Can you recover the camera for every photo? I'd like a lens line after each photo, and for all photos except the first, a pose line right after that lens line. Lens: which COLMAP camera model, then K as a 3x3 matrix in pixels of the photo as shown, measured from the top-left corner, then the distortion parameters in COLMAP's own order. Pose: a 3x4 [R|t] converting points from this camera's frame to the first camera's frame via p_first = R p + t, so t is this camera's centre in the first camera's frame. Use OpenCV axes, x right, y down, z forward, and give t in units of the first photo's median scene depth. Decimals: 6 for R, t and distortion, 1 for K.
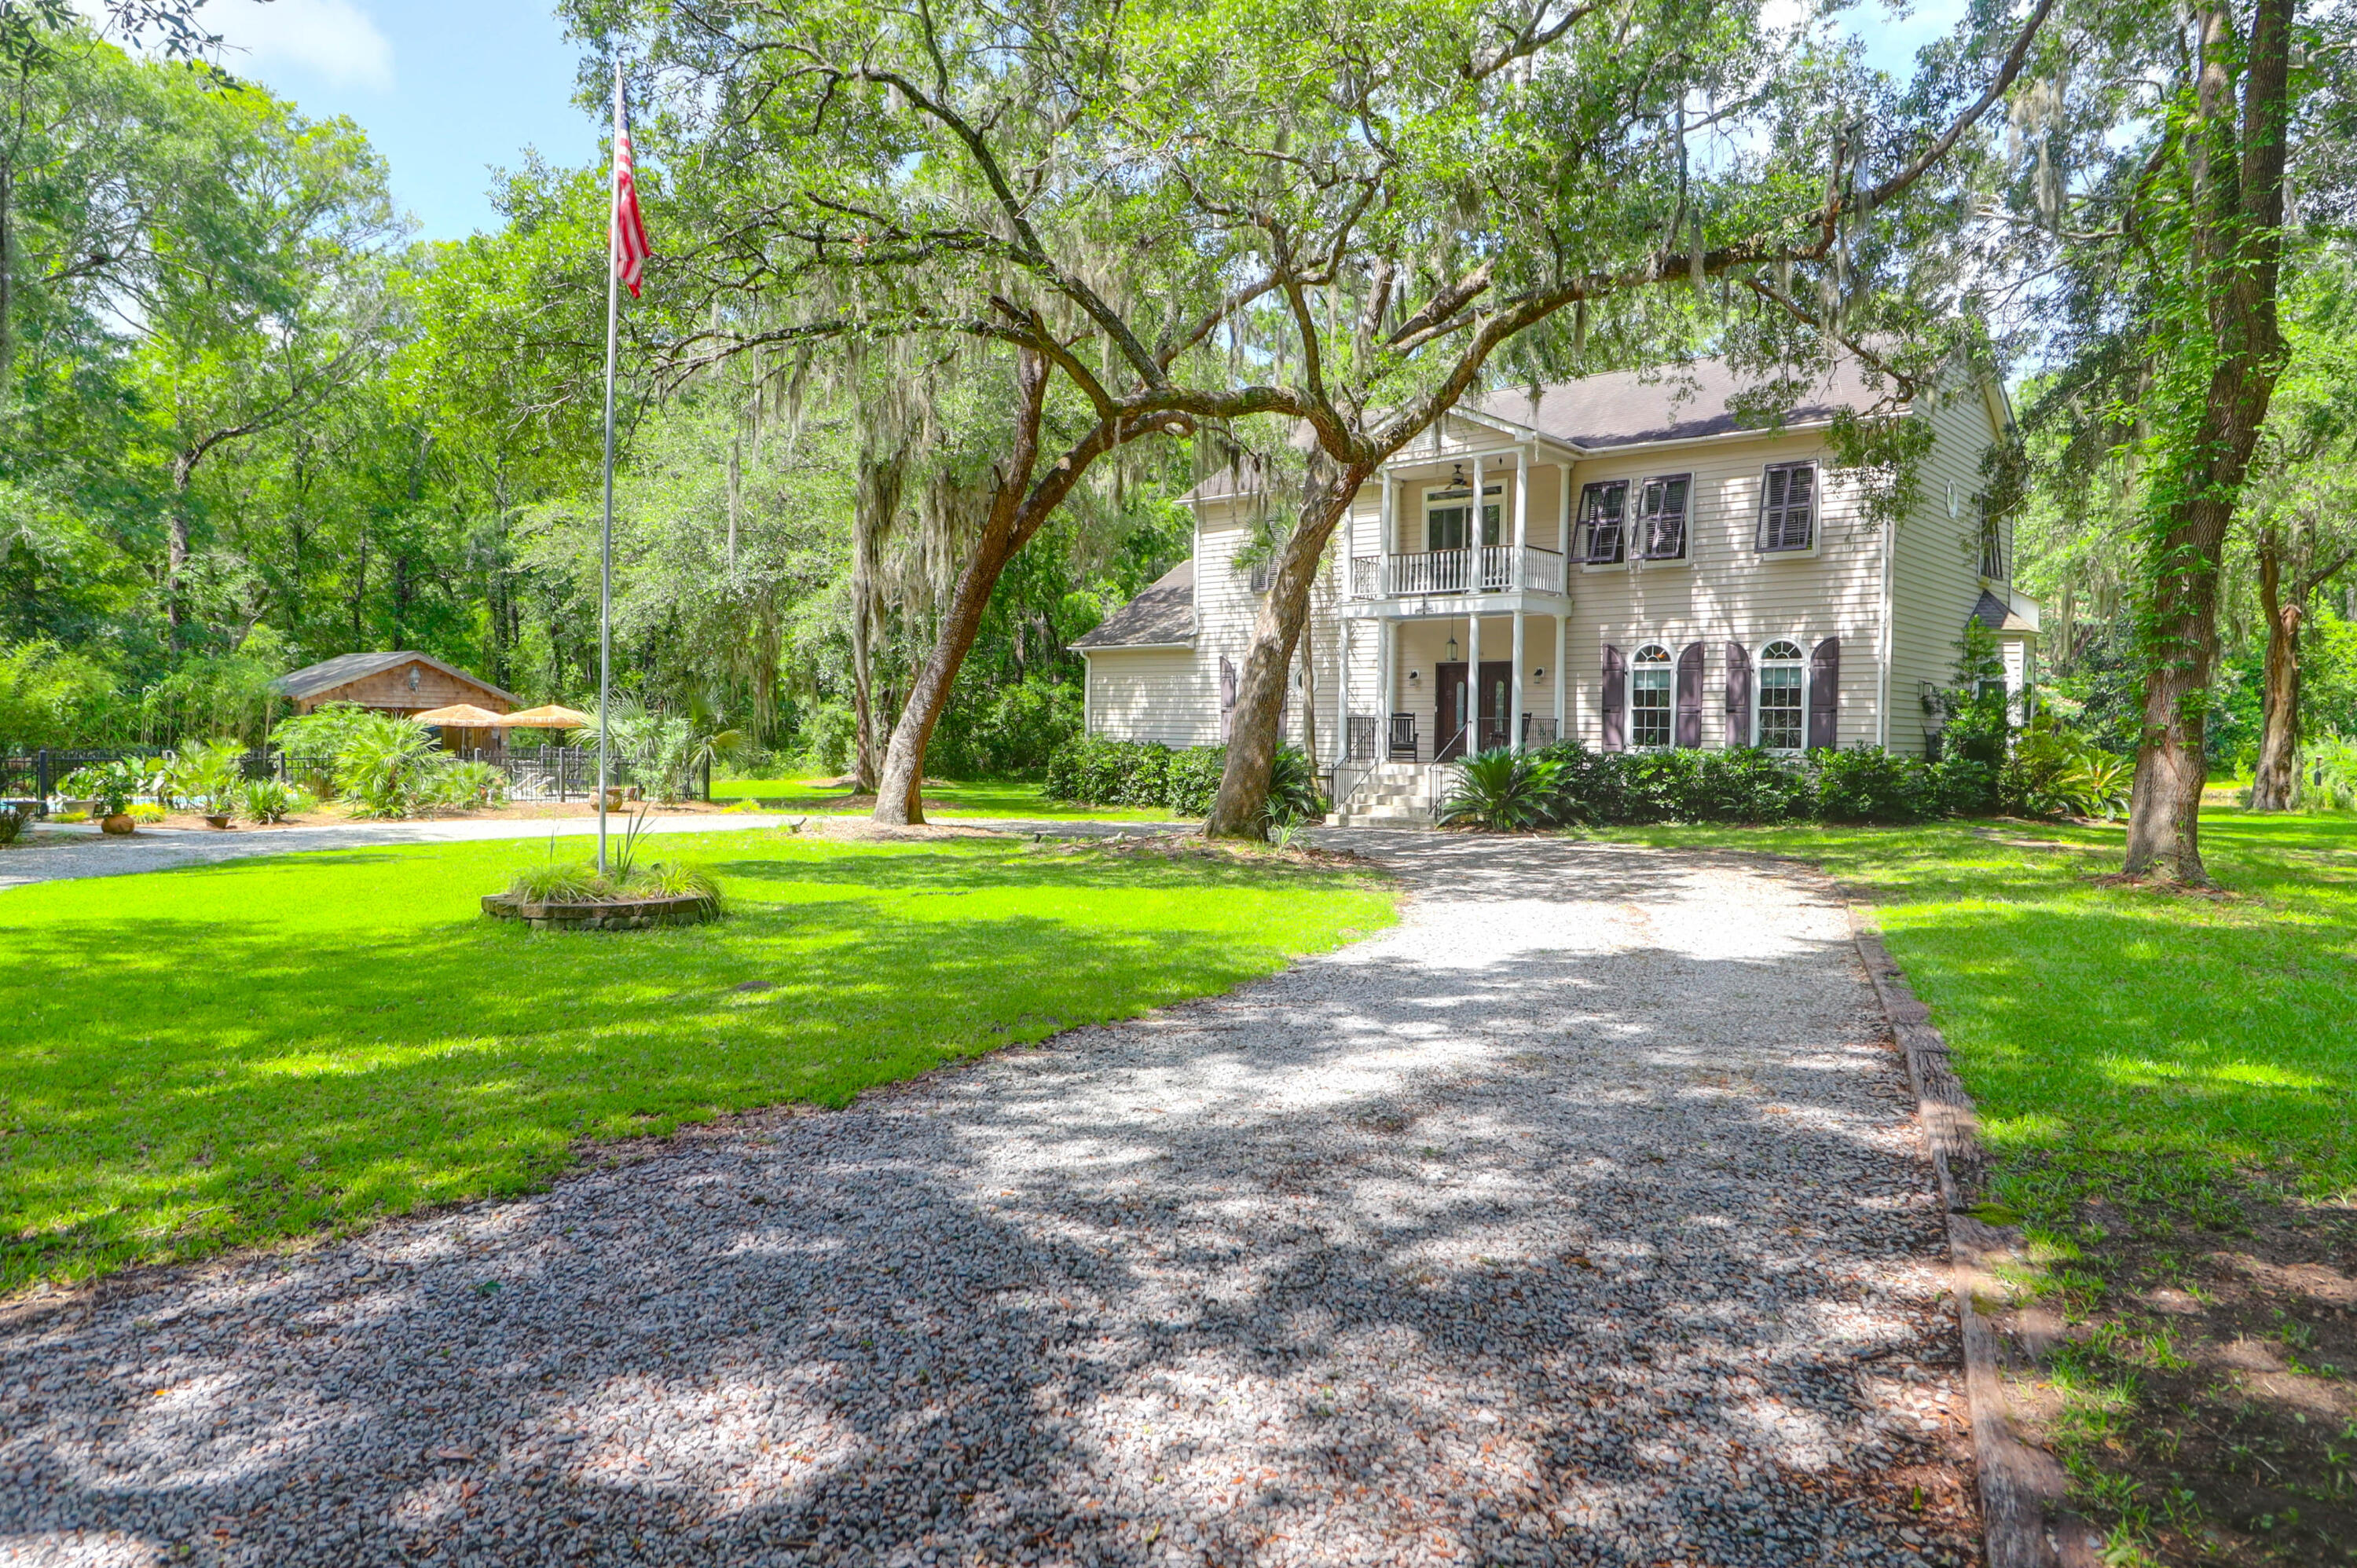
lens RADIAL K [[1528.8, 0, 1178.5], [0, 1528.8, 784.0], [0, 0, 1]] dist [-0.001071, -0.016829]
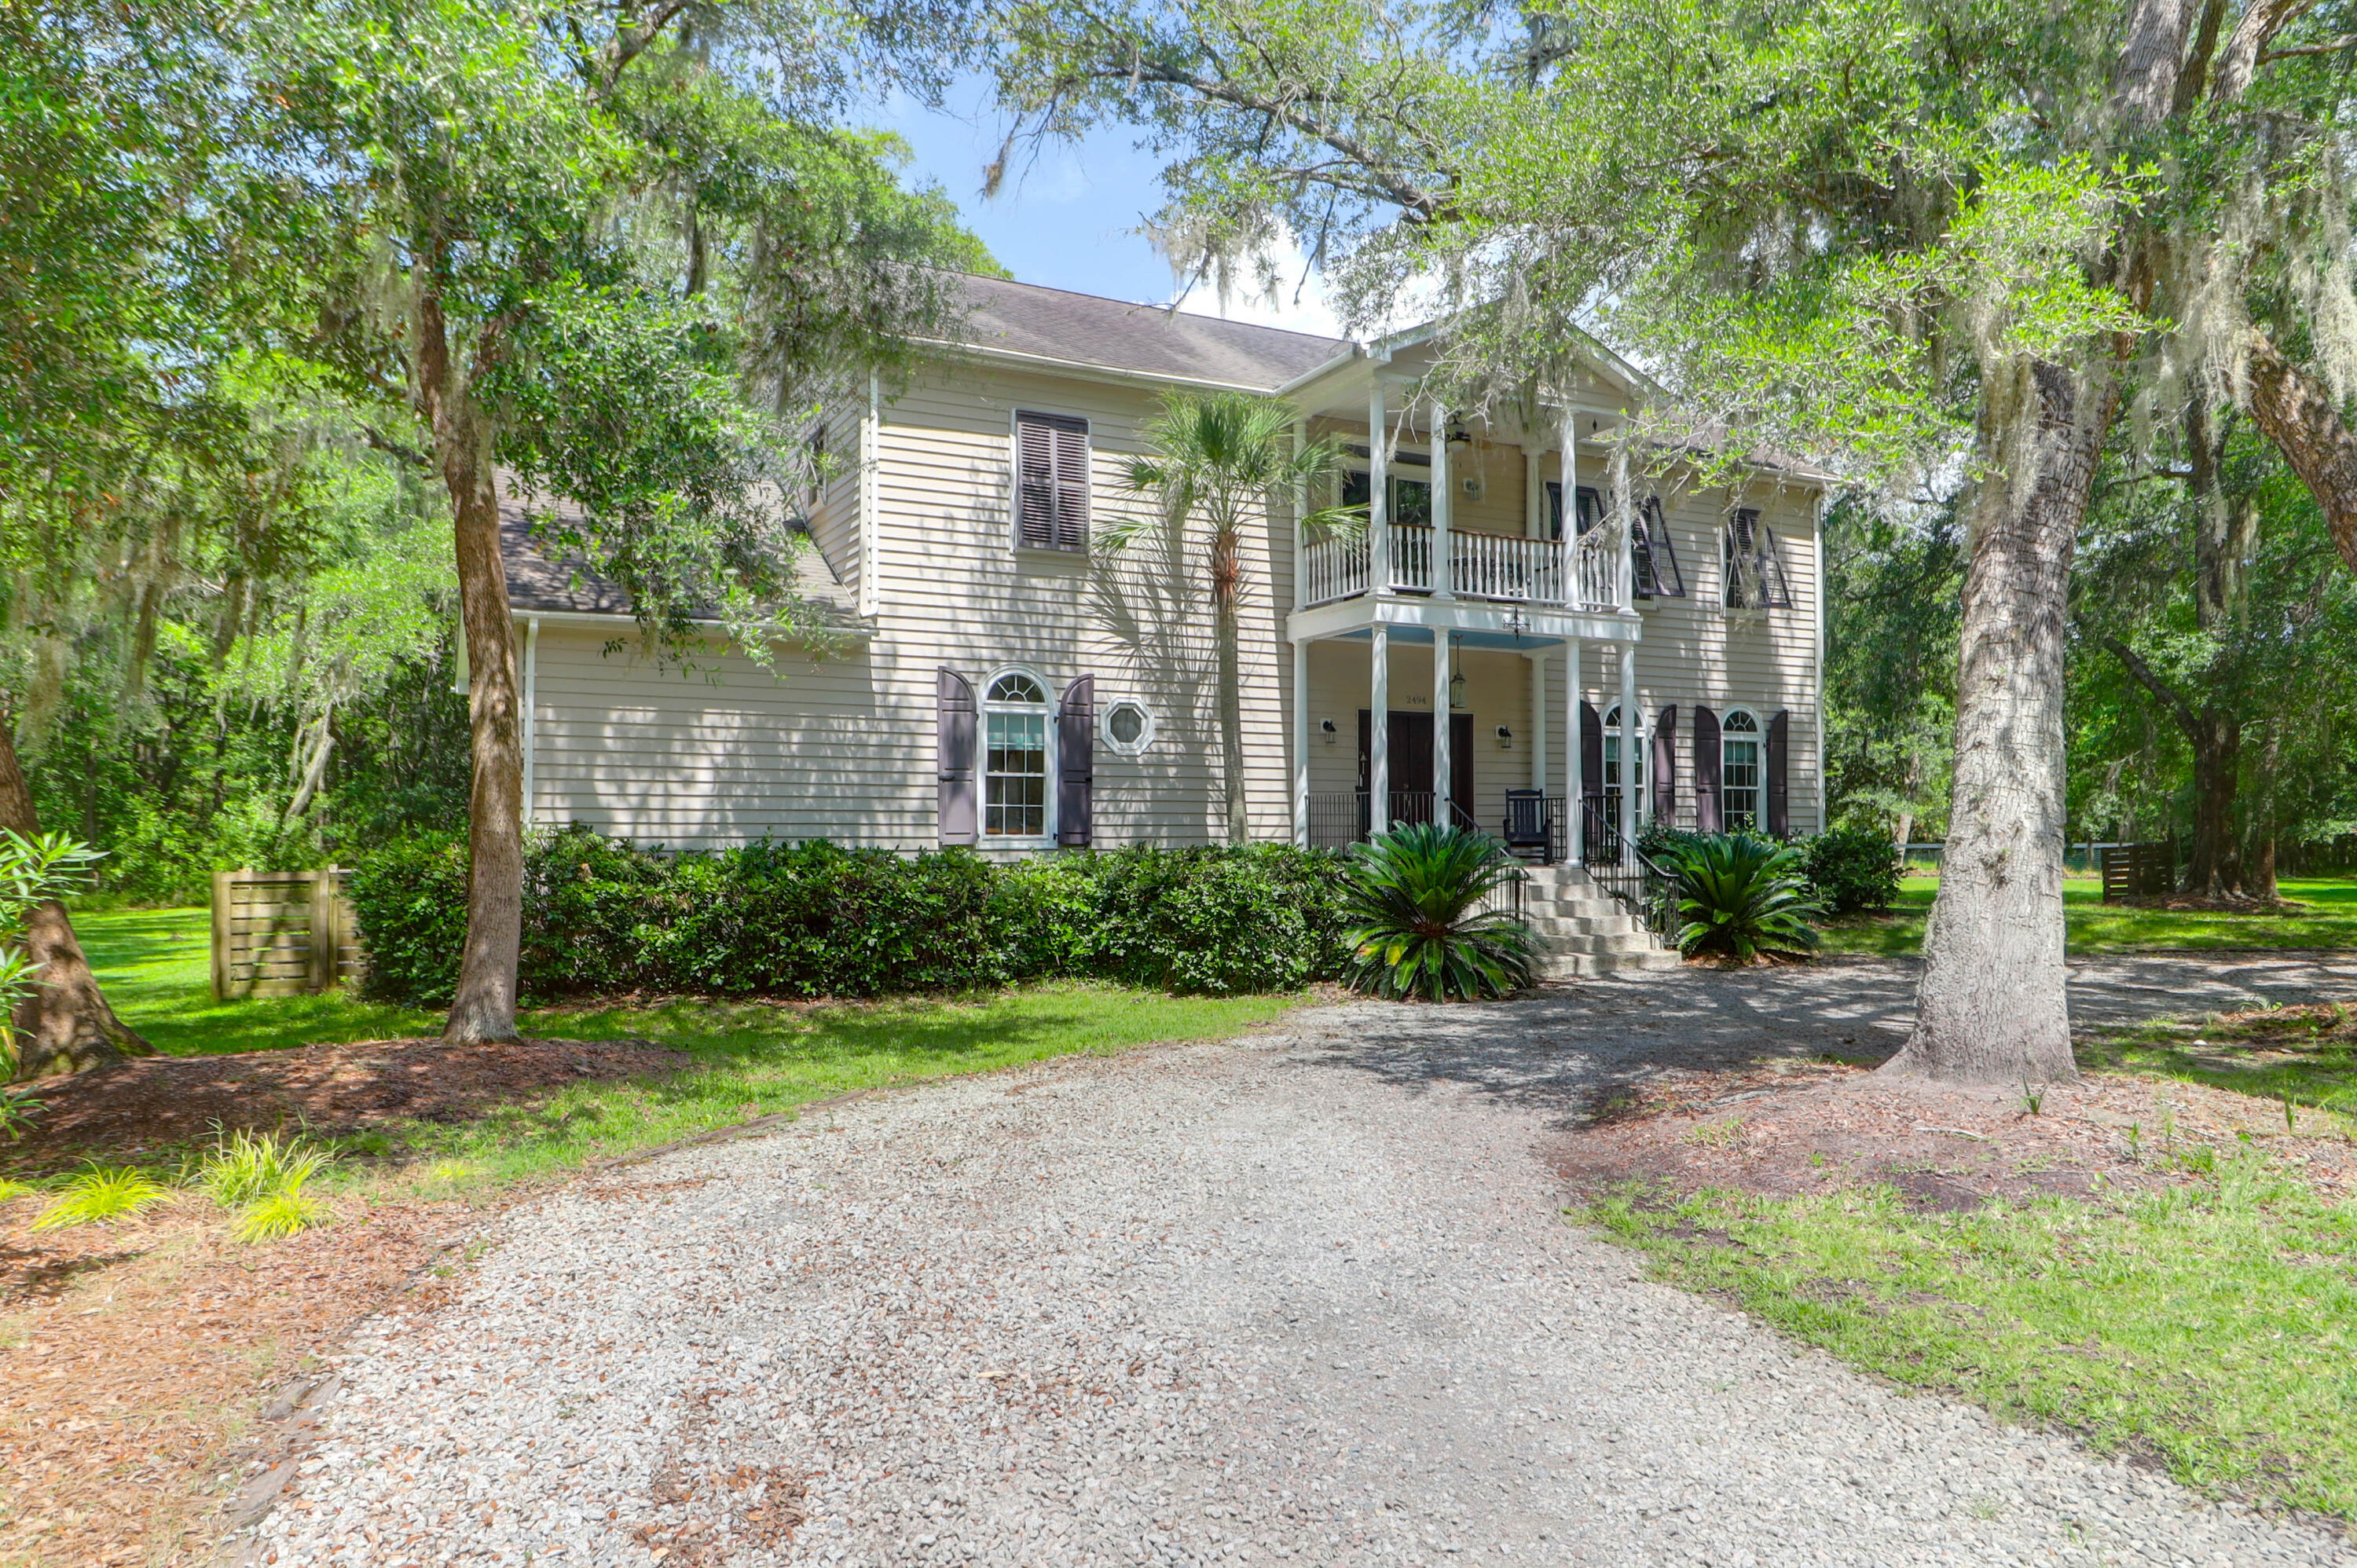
lens RADIAL K [[1528.8, 0, 1178.5], [0, 1528.8, 784.0], [0, 0, 1]] dist [-0.001071, -0.016829]
pose [[0.370868, 0.022971, 0.928402, -0.469077], [0.039309, 0.998410, -0.040406, -0.027034], [-0.927853, 0.051480, 0.369375, 0.878634]]
